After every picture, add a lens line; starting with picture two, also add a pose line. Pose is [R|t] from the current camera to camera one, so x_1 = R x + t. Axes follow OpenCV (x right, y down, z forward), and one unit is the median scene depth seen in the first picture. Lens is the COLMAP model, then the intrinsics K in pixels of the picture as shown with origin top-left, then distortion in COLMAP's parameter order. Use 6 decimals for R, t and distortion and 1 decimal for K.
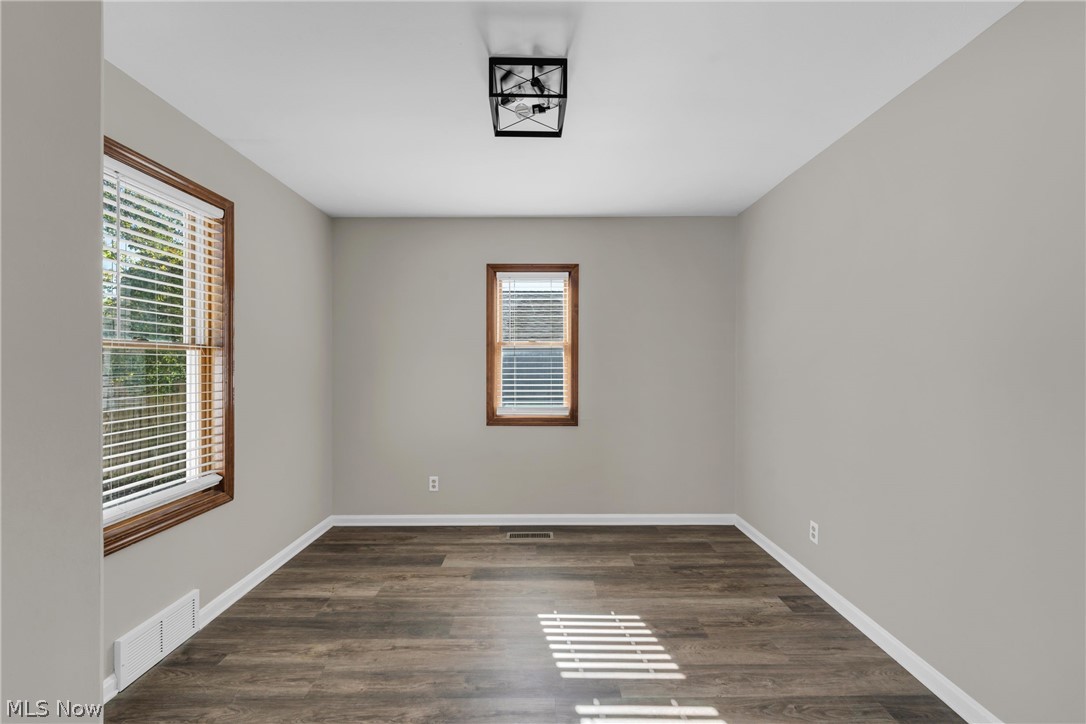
lens RADIAL K [[440.9, 0, 547.0], [0, 440.9, 360.1], [0, 0, 1]] dist [0.000405, -0.000520]
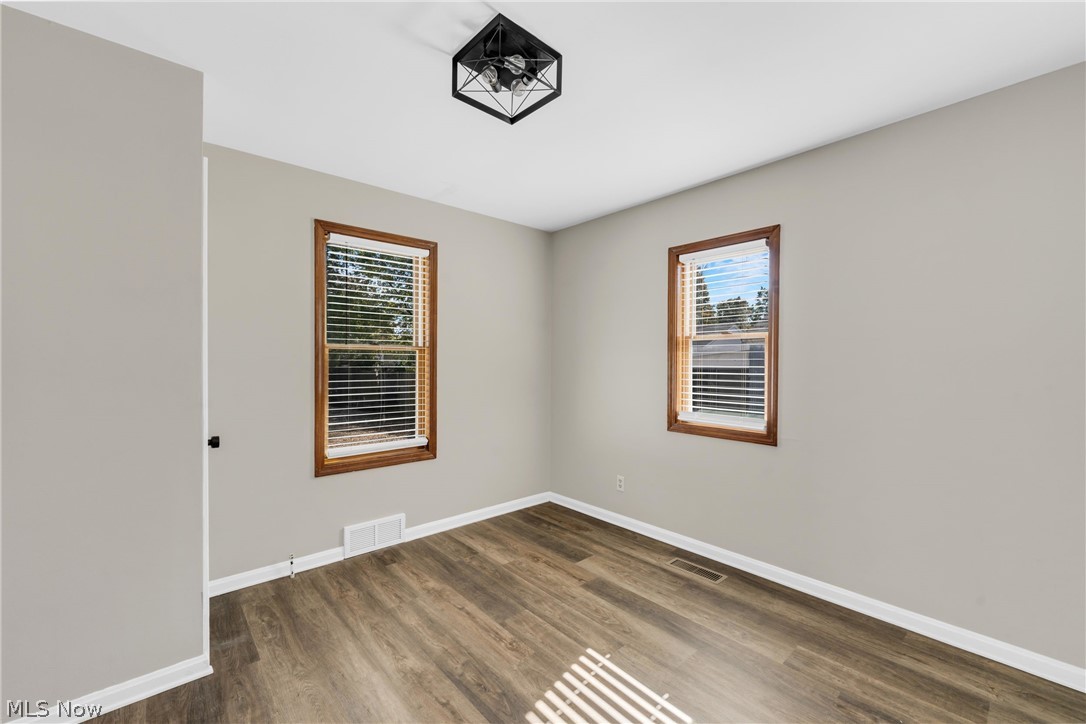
lens RADIAL K [[440.9, 0, 547.0], [0, 440.9, 360.1], [0, 0, 1]] dist [0.000405, -0.000520]
pose [[0.660700, 0.003068, -0.750644, 0.476677], [0.002609, 0.999976, 0.006383, 0.000578], [0.750646, -0.006176, 0.660676, 0.300451]]
